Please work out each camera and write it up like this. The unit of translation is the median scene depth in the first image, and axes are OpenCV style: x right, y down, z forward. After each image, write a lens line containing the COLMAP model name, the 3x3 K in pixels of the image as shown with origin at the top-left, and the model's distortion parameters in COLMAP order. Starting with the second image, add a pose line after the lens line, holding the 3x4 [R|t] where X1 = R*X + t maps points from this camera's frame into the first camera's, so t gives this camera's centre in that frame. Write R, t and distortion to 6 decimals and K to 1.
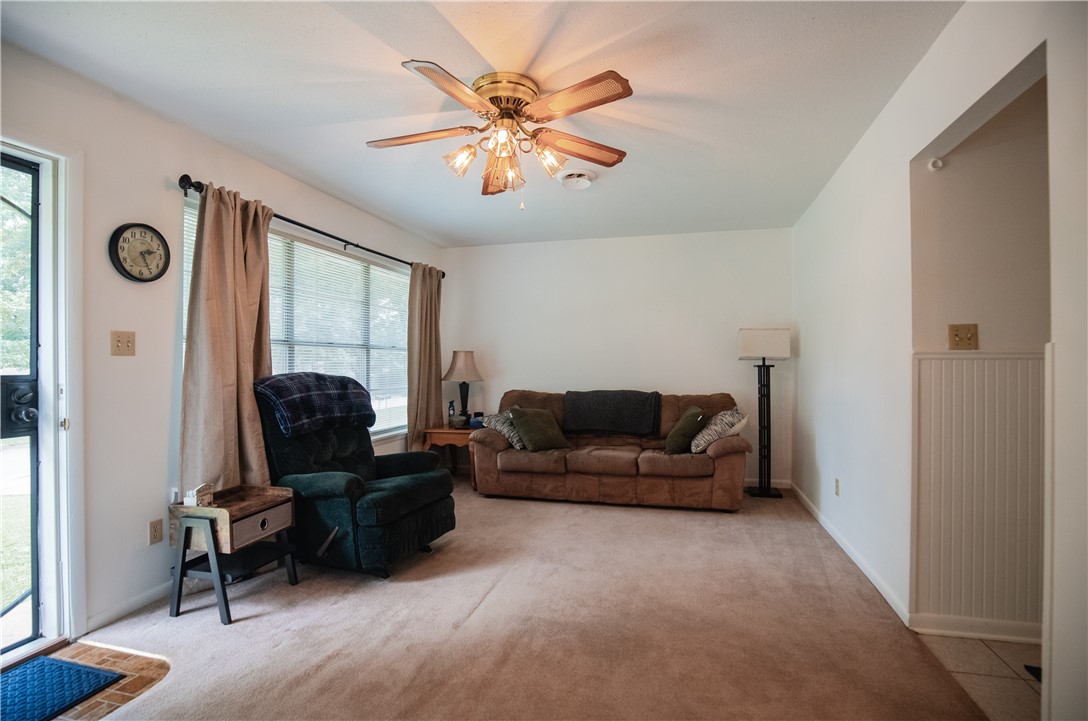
lens RADIAL K [[543.3, 0, 545.7], [0, 543.3, 362.0], [0, 0, 1]] dist [-0.030727, 0.002181]
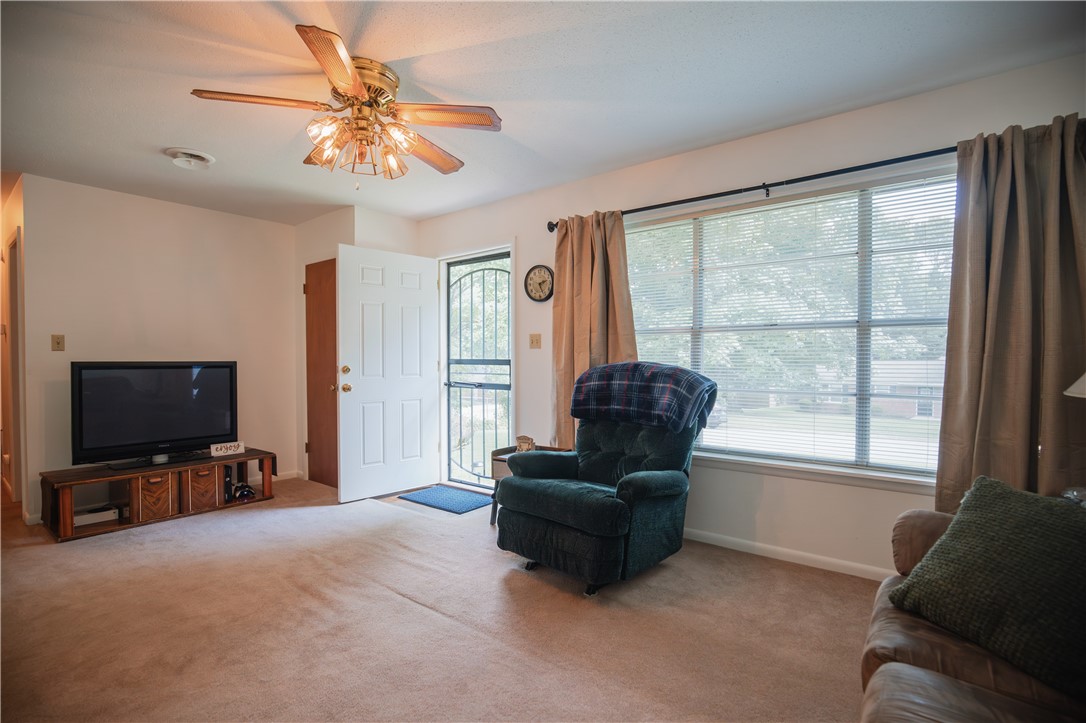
lens RADIAL K [[521.6, 0, 543.6], [0, 521.6, 368.3], [0, 0, 1]] dist [-0.027908, 0.000858]
pose [[-0.404105, 0.017757, -0.914540, 0.386408], [0.007096, 0.999842, 0.016278, 0.011551], [0.914685, 0.000089, -0.404168, 0.980633]]
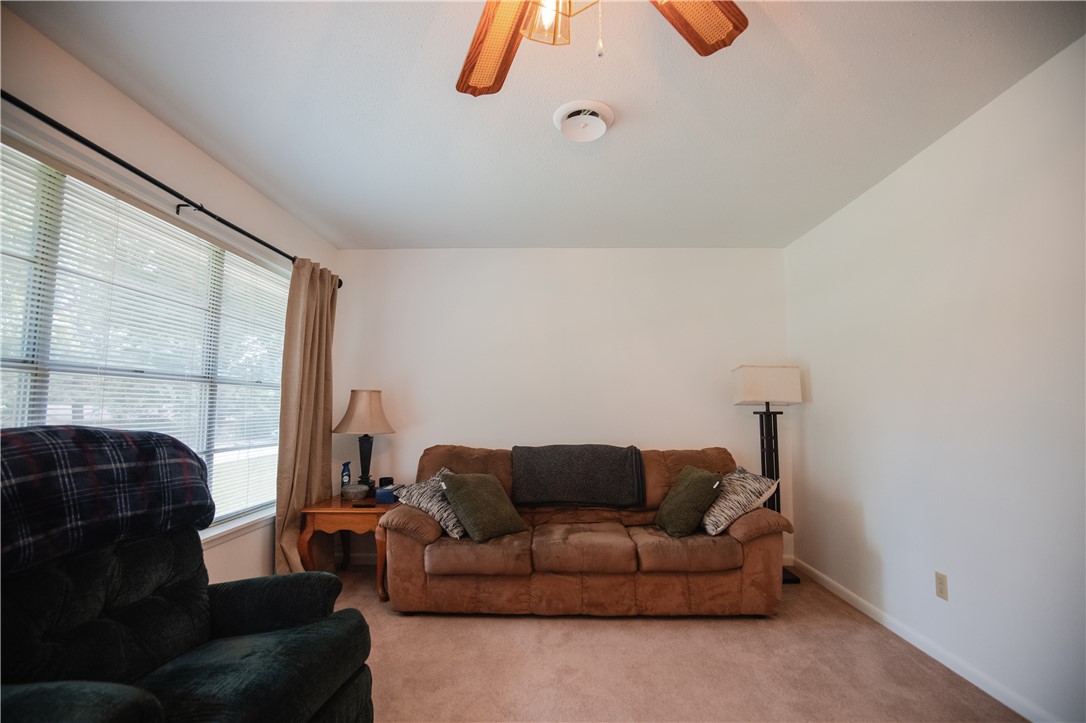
lens RADIAL K [[507.7, 0, 540.9], [0, 507.7, 363.5], [0, 0, 1]] dist [-0.028617, 0.001960]
pose [[0.972061, 0.024823, 0.233411, -0.105894], [-0.005074, 0.996382, -0.084832, -0.000307], [-0.234673, 0.081278, 0.968671, 0.381725]]
